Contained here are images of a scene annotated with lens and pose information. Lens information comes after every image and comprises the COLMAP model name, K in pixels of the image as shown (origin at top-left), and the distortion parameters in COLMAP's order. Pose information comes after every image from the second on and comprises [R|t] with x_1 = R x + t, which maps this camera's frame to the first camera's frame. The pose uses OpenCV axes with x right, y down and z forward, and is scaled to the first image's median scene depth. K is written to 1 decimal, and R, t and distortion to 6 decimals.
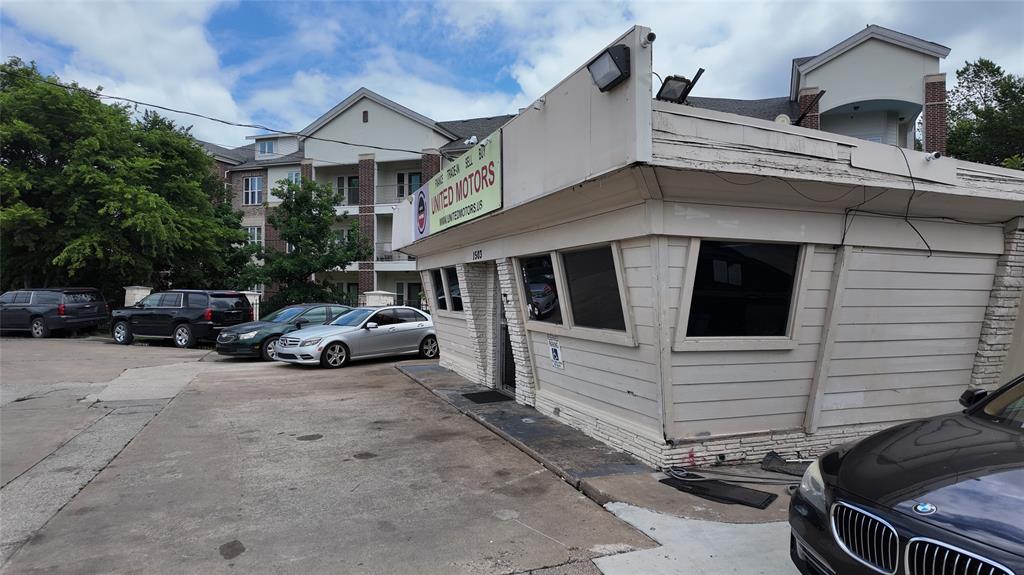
lens RADIAL K [[617.5, 0, 531.3], [0, 617.5, 283.5], [0, 0, 1]] dist [0.015650, -0.010493]
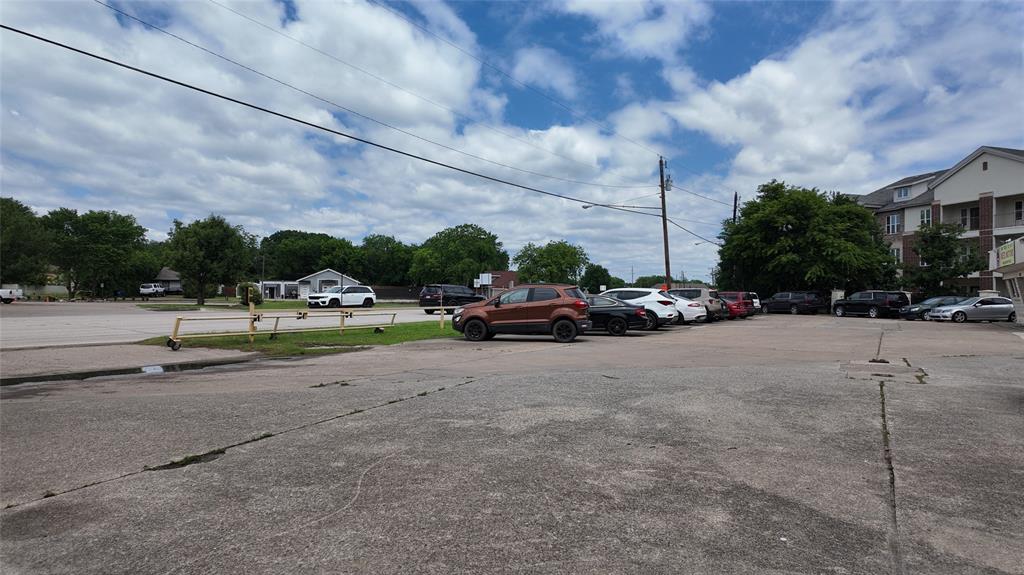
lens RADIAL K [[617.5, 0, 487.1], [0, 617.5, 309.1], [0, 0, 1]] dist [0.015650, -0.010493]
pose [[0.576383, 0.012315, -0.817087, 0.309306], [0.017822, 0.999459, 0.027636, -0.006702], [0.816985, -0.030491, 0.575852, -0.978092]]
